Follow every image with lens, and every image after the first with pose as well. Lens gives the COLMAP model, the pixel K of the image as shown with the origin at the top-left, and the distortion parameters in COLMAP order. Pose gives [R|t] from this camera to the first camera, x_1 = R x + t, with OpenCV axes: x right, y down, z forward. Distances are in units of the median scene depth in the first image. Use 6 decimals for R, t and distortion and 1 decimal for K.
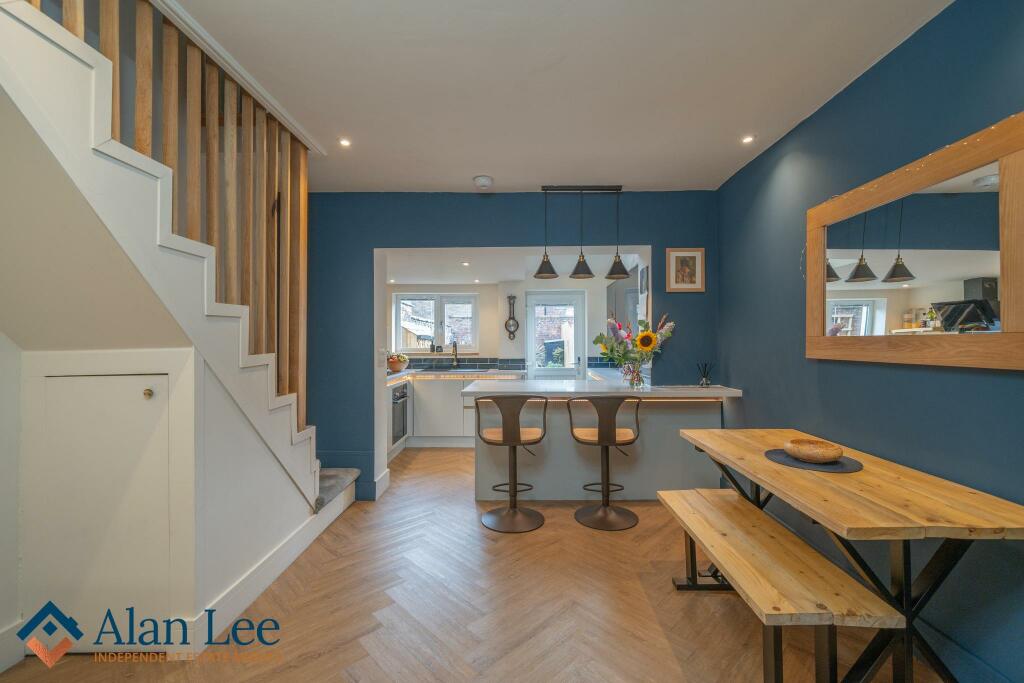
lens RADIAL K [[409.0, 0, 512.0], [0, 409.0, 341.5], [0, 0, 1]] dist [0.000017, 0.000000]
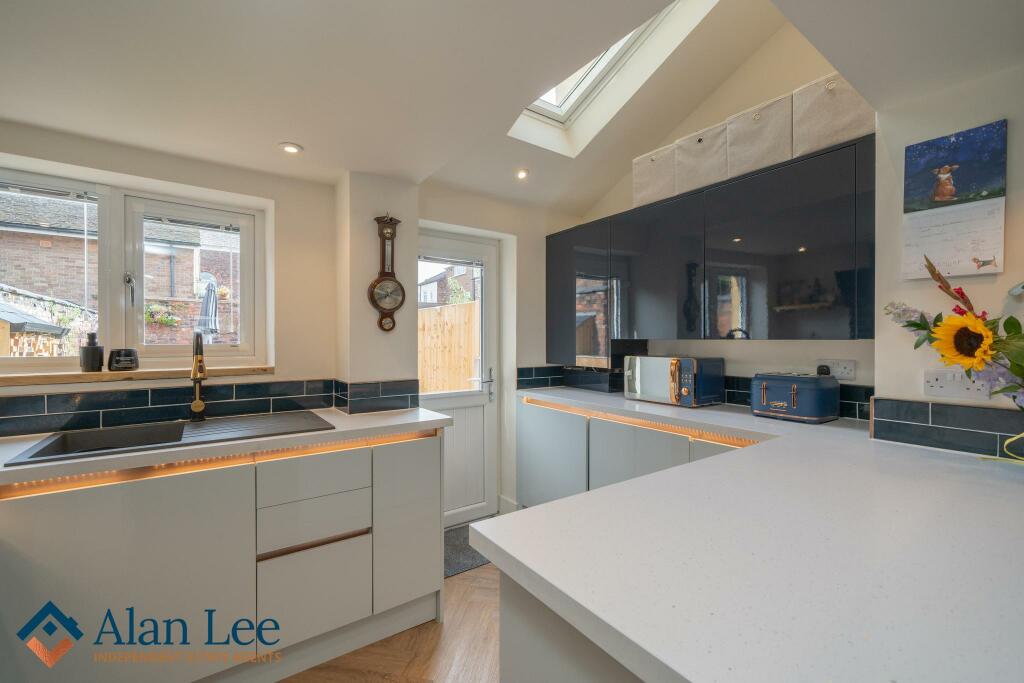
lens RADIAL K [[423.9, 0, 512.0], [0, 423.9, 341.5], [0, 0, 1]] dist [0.001294, 0.000144]
pose [[0.799691, 0.002539, 0.600406, -0.139592], [0.004347, 0.999940, -0.010018, 0.009373], [-0.600396, 0.010621, 0.799632, 0.585557]]
